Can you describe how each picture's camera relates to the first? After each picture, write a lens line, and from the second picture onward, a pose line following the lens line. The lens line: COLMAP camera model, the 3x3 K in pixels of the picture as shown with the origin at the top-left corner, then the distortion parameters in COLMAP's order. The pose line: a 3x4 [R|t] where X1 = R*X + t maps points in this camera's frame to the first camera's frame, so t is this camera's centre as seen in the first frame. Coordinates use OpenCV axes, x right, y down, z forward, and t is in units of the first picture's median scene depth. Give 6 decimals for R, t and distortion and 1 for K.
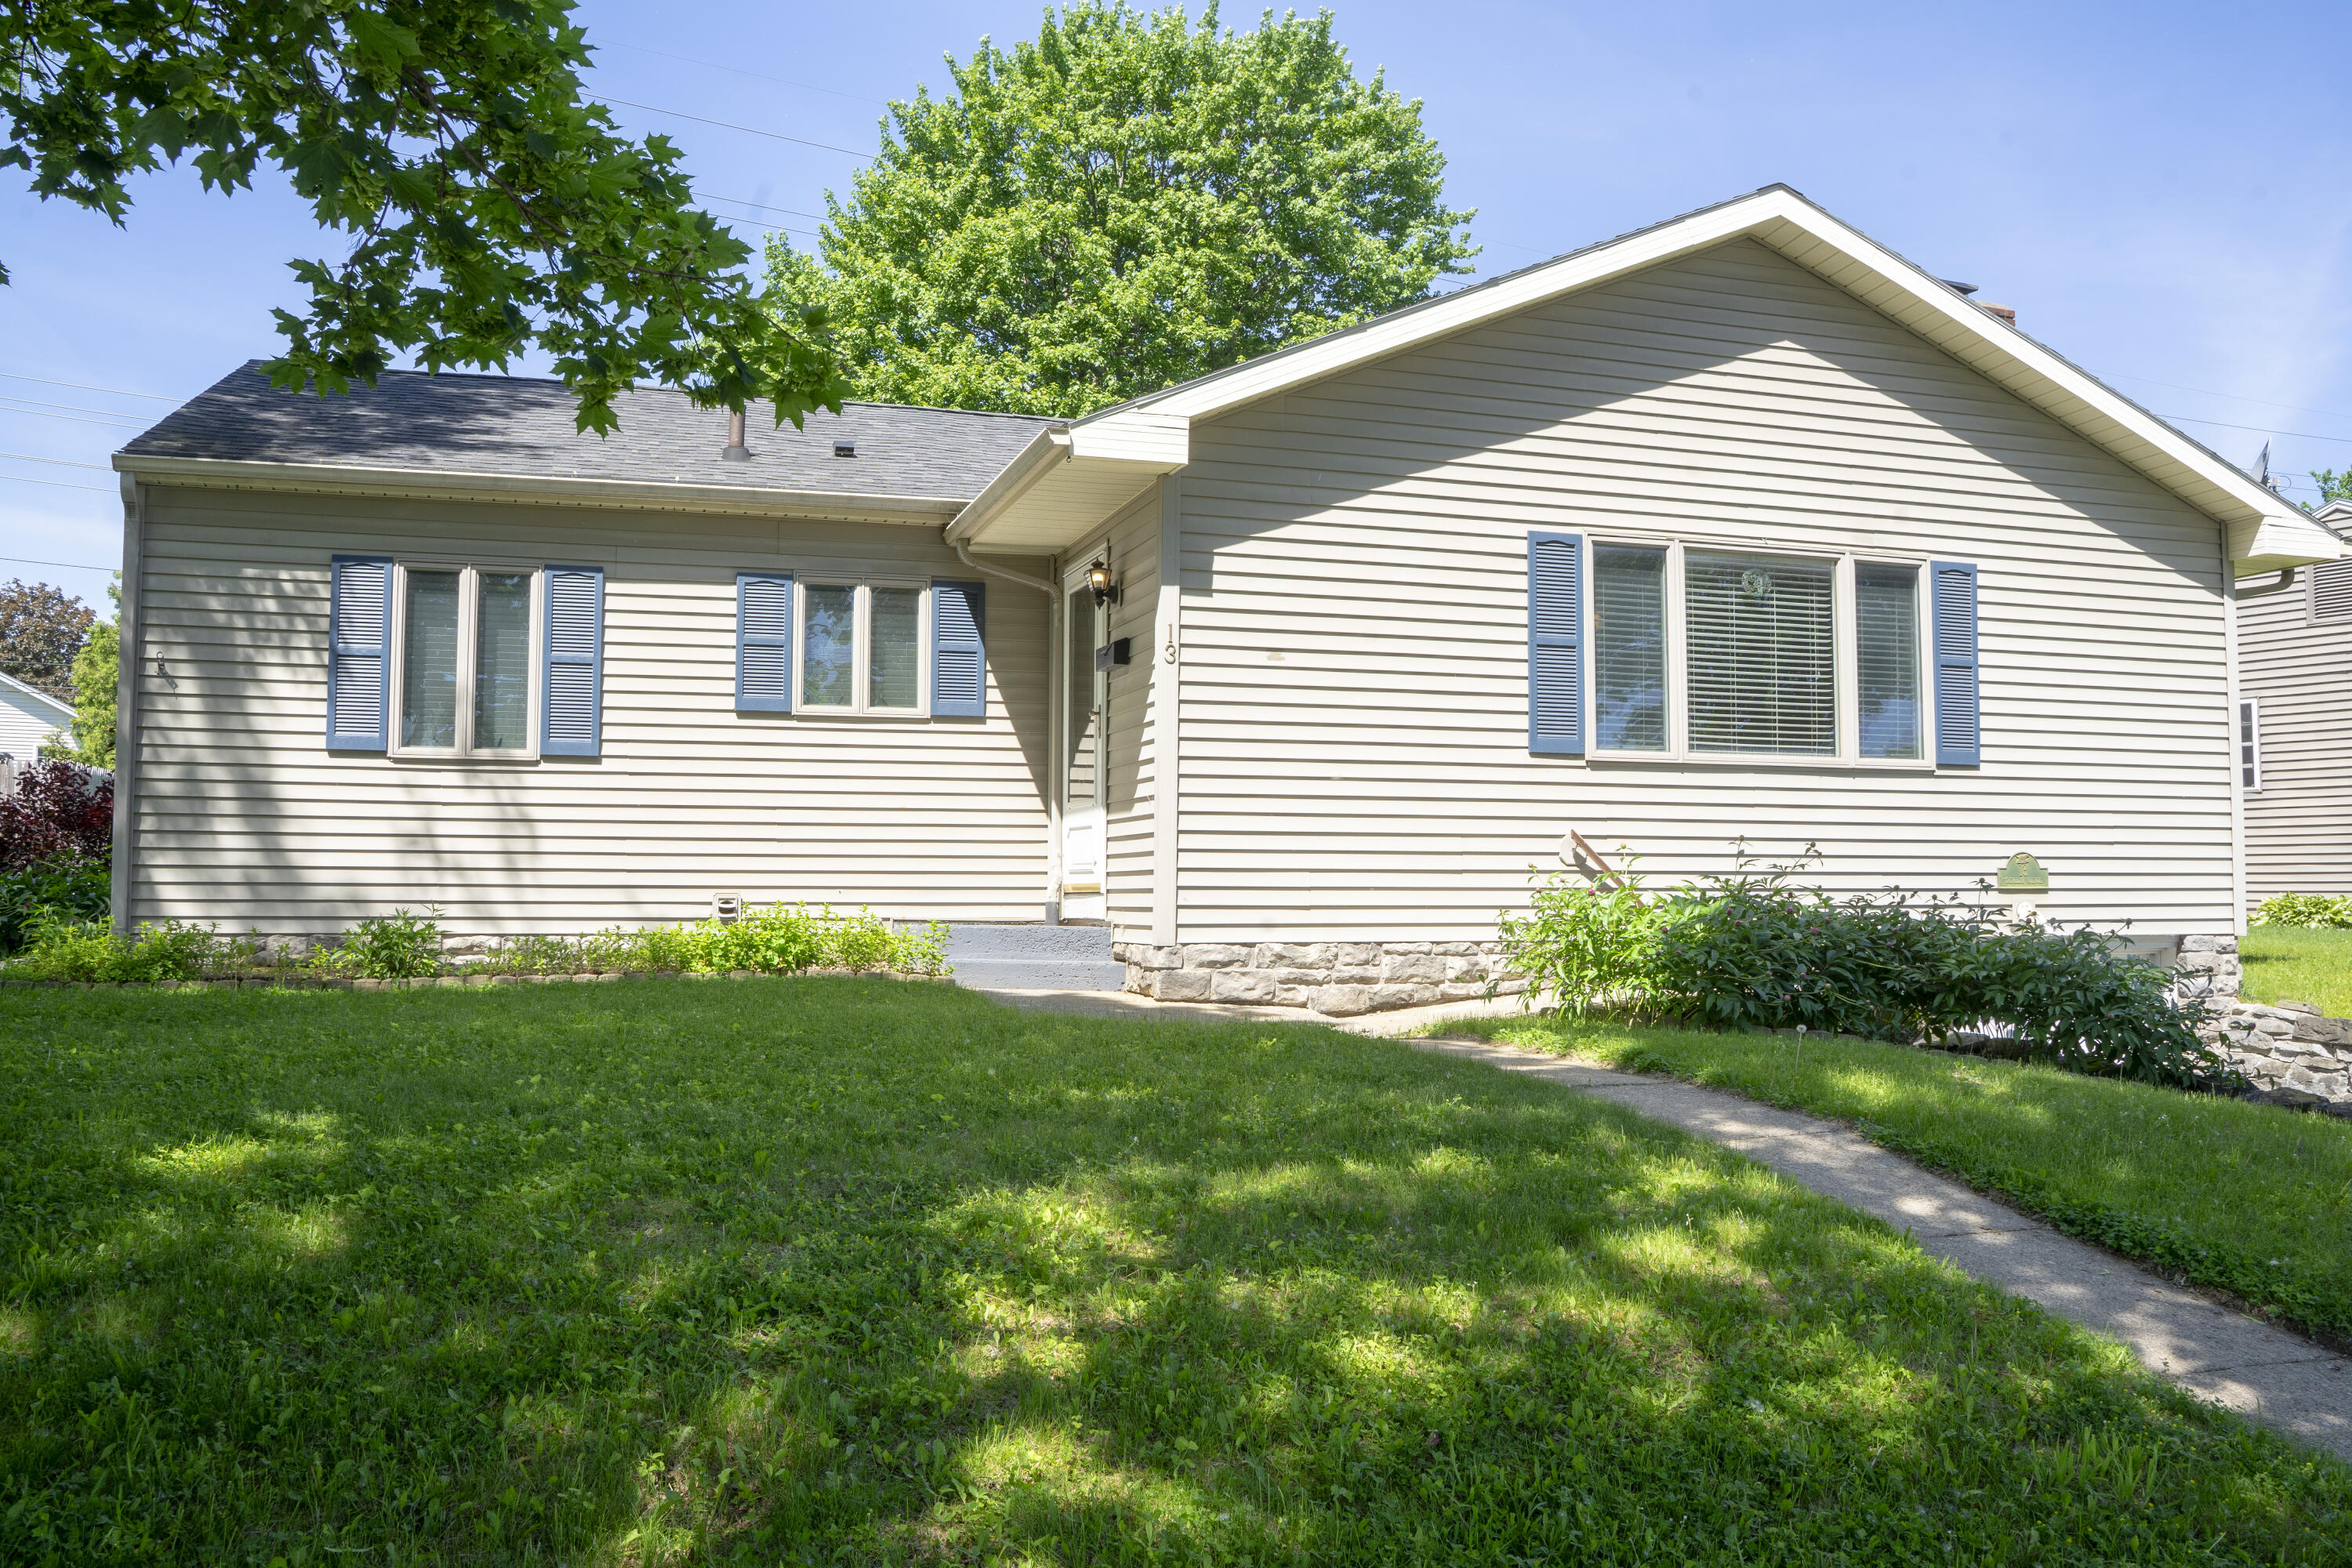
lens RADIAL K [[1919.8, 0, 1176.0], [0, 1919.8, 784.0], [0, 0, 1]] dist [-0.157557, 0.196106]
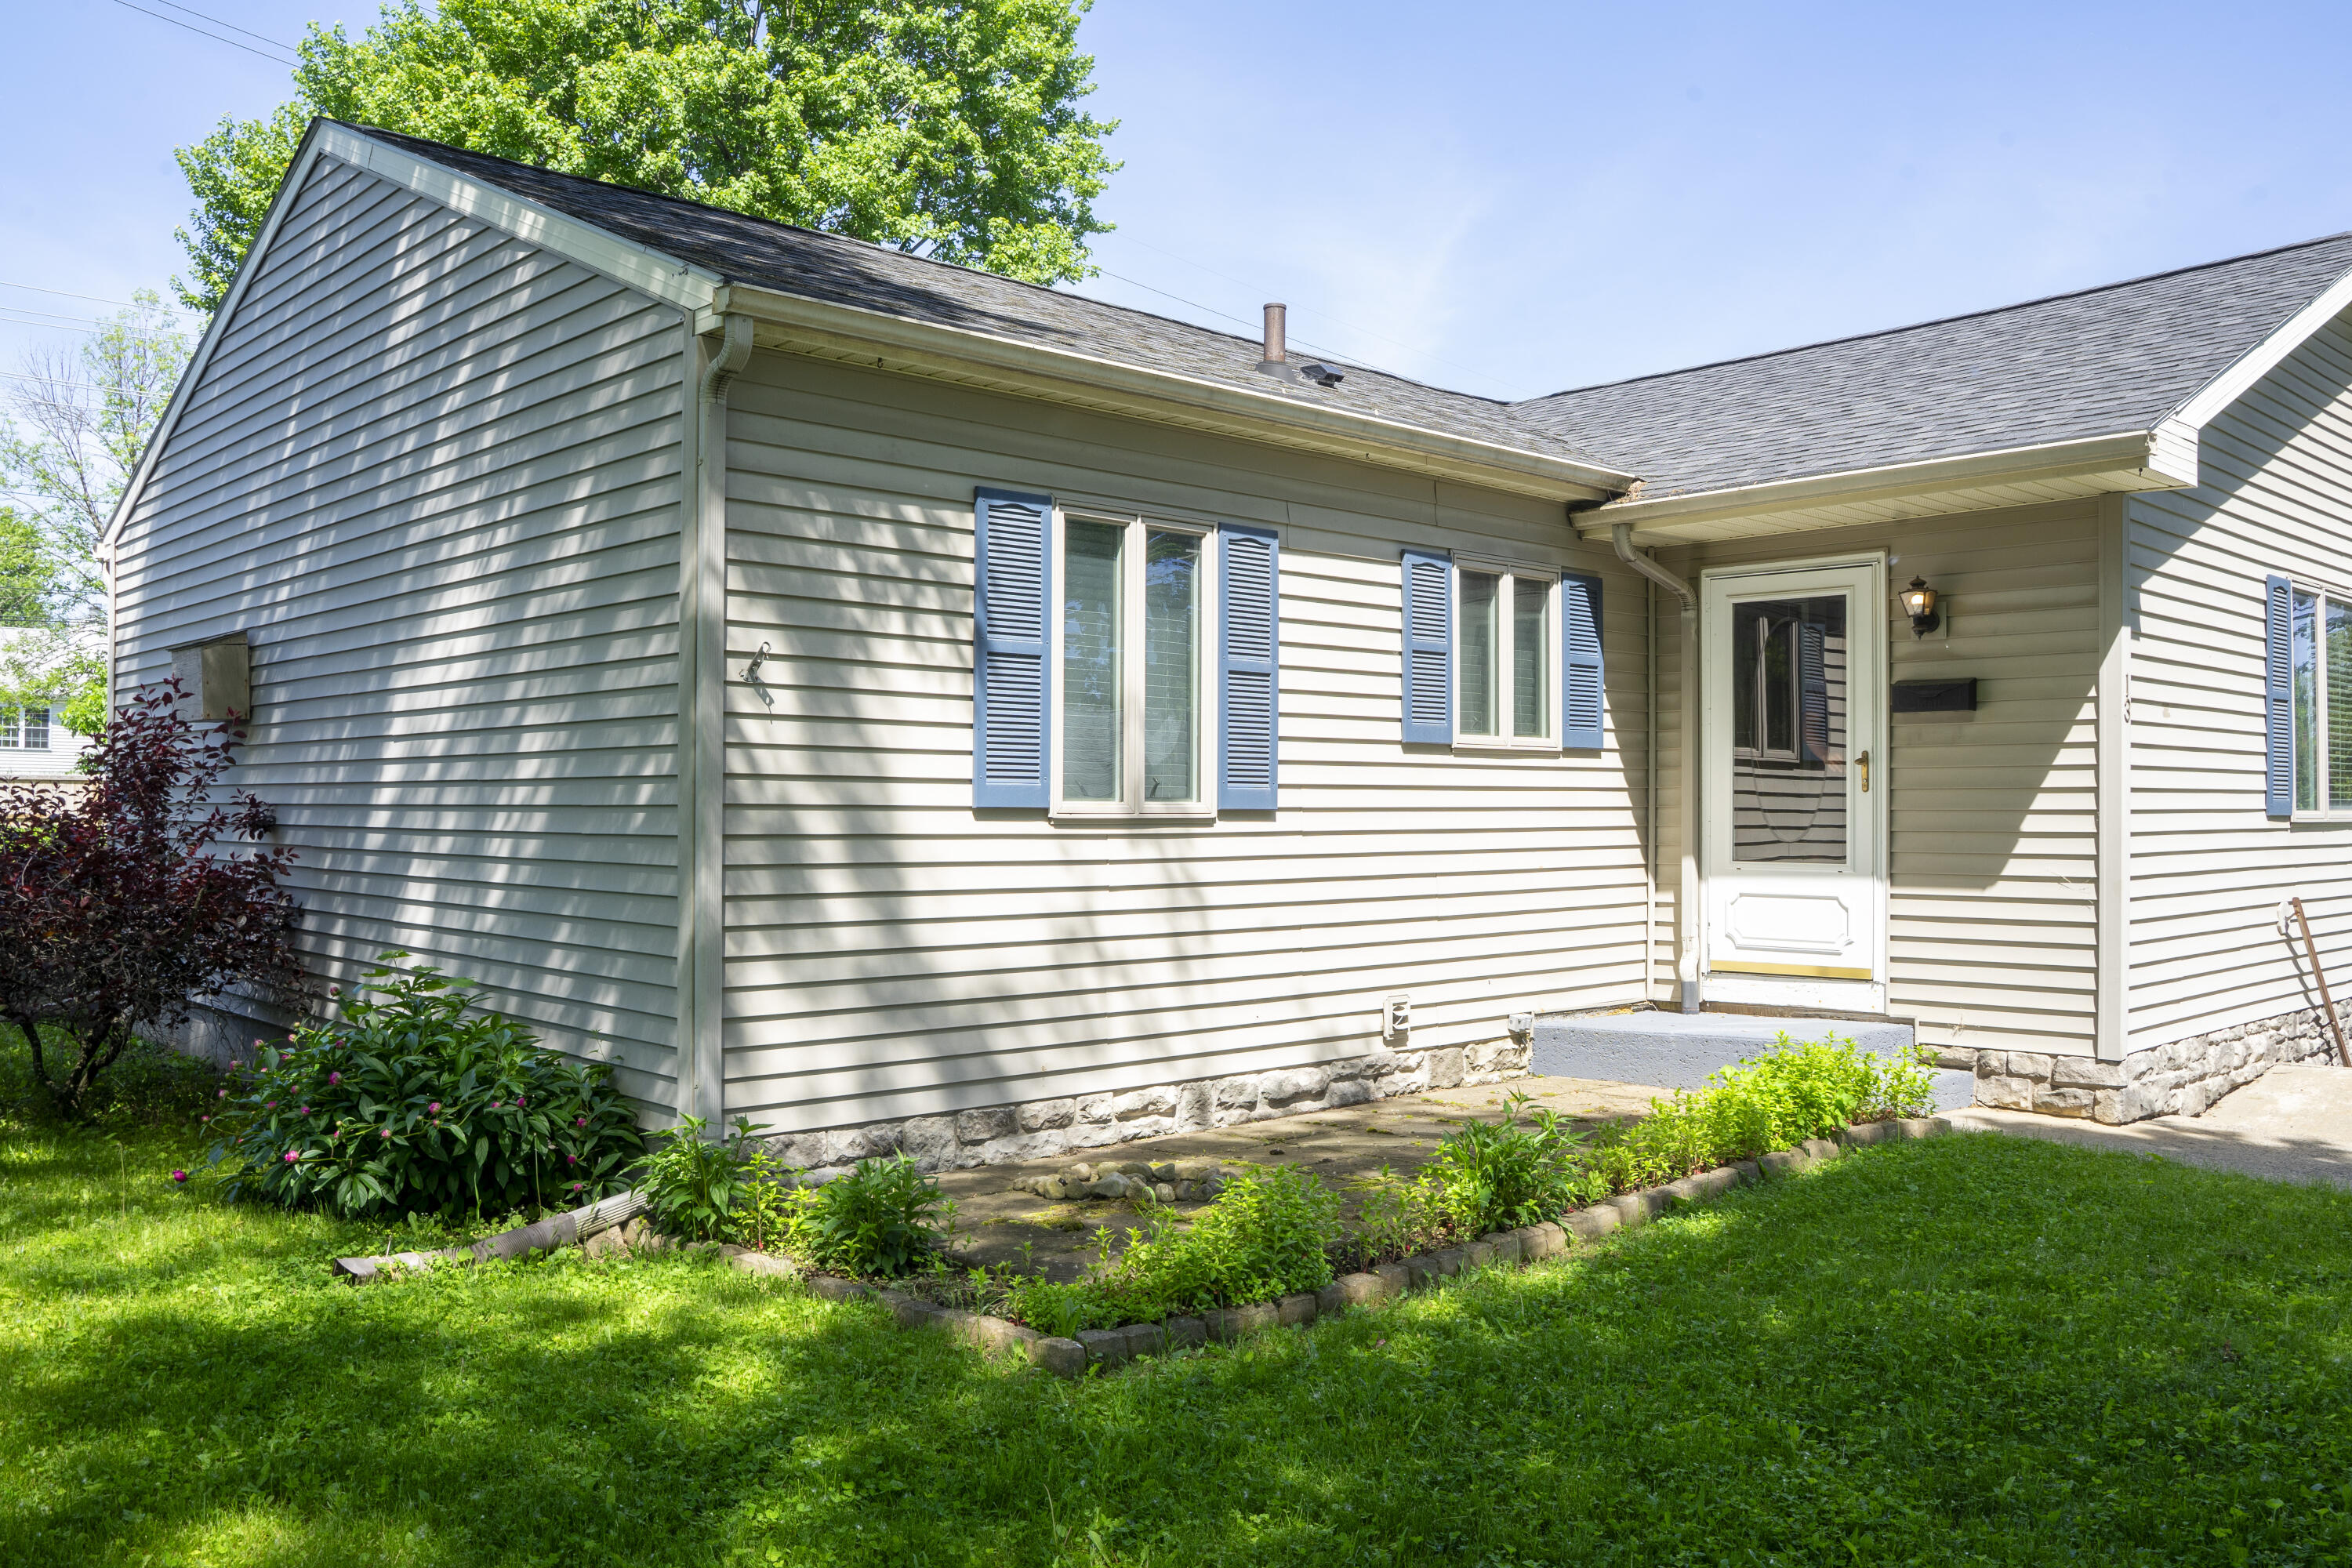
lens RADIAL K [[1919.8, 0, 1176.0], [0, 1919.8, 784.0], [0, 0, 1]] dist [-0.157557, 0.196106]
pose [[0.899706, 0.006218, 0.436451, -0.640515], [-0.026358, 0.998848, 0.040103, -0.050751], [-0.435699, -0.047585, 0.898834, 0.395630]]
